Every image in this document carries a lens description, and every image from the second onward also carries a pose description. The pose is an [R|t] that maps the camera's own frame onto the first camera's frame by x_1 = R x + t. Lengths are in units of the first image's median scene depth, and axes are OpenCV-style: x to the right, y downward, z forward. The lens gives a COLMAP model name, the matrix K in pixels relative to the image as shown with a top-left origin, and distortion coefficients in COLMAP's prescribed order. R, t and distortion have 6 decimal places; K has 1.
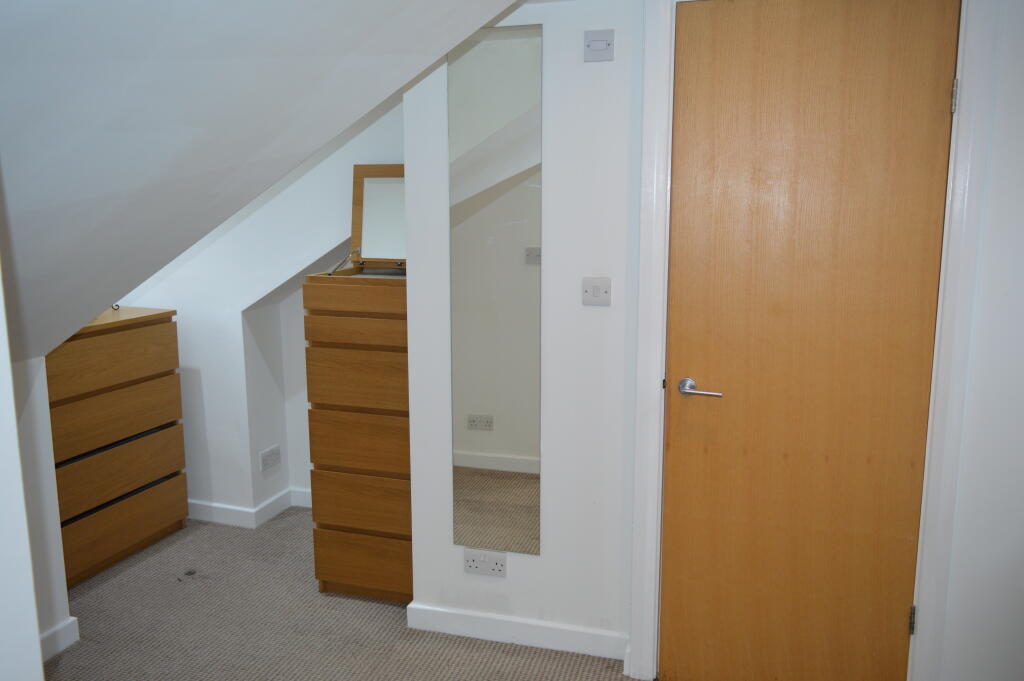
lens RADIAL K [[802.5, 0, 509.5], [0, 802.5, 342.4], [0, 0, 1]] dist [-0.011597, 0.002050]
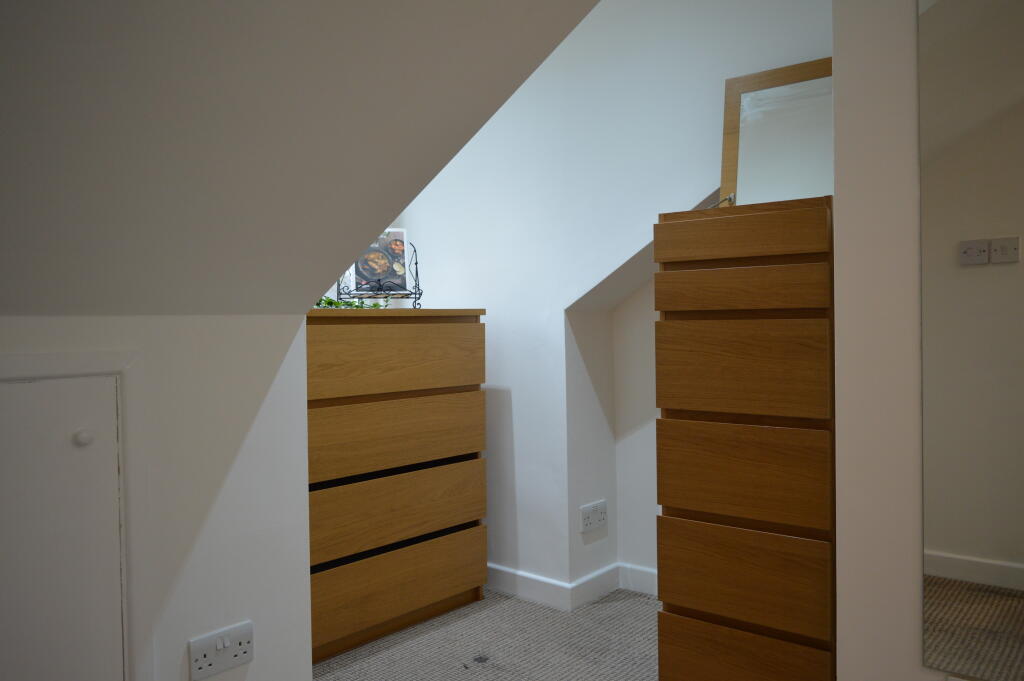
lens RADIAL K [[802.5, 0, 509.5], [0, 802.5, 336.0], [0, 0, 1]] dist [-0.011597, 0.002050]
pose [[0.923993, -0.009864, -0.382282, -0.094530], [-0.049145, 0.988315, -0.144288, 0.099326], [0.379239, 0.152108, 0.912711, 0.297128]]
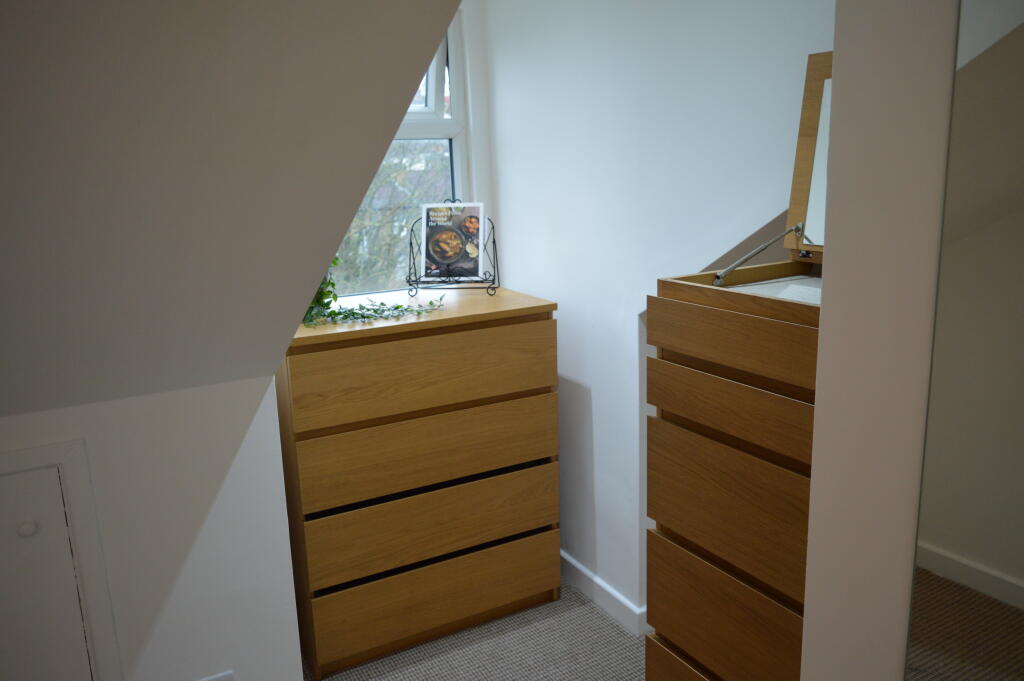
lens RADIAL K [[802.5, 0, 508.0], [0, 802.5, 344.9], [0, 0, 1]] dist [-0.011597, 0.002050]
pose [[0.739177, 0.123517, -0.662088, 0.015591], [-0.082731, 0.992247, 0.092746, -0.065796], [0.668410, -0.013781, 0.743665, 0.460072]]
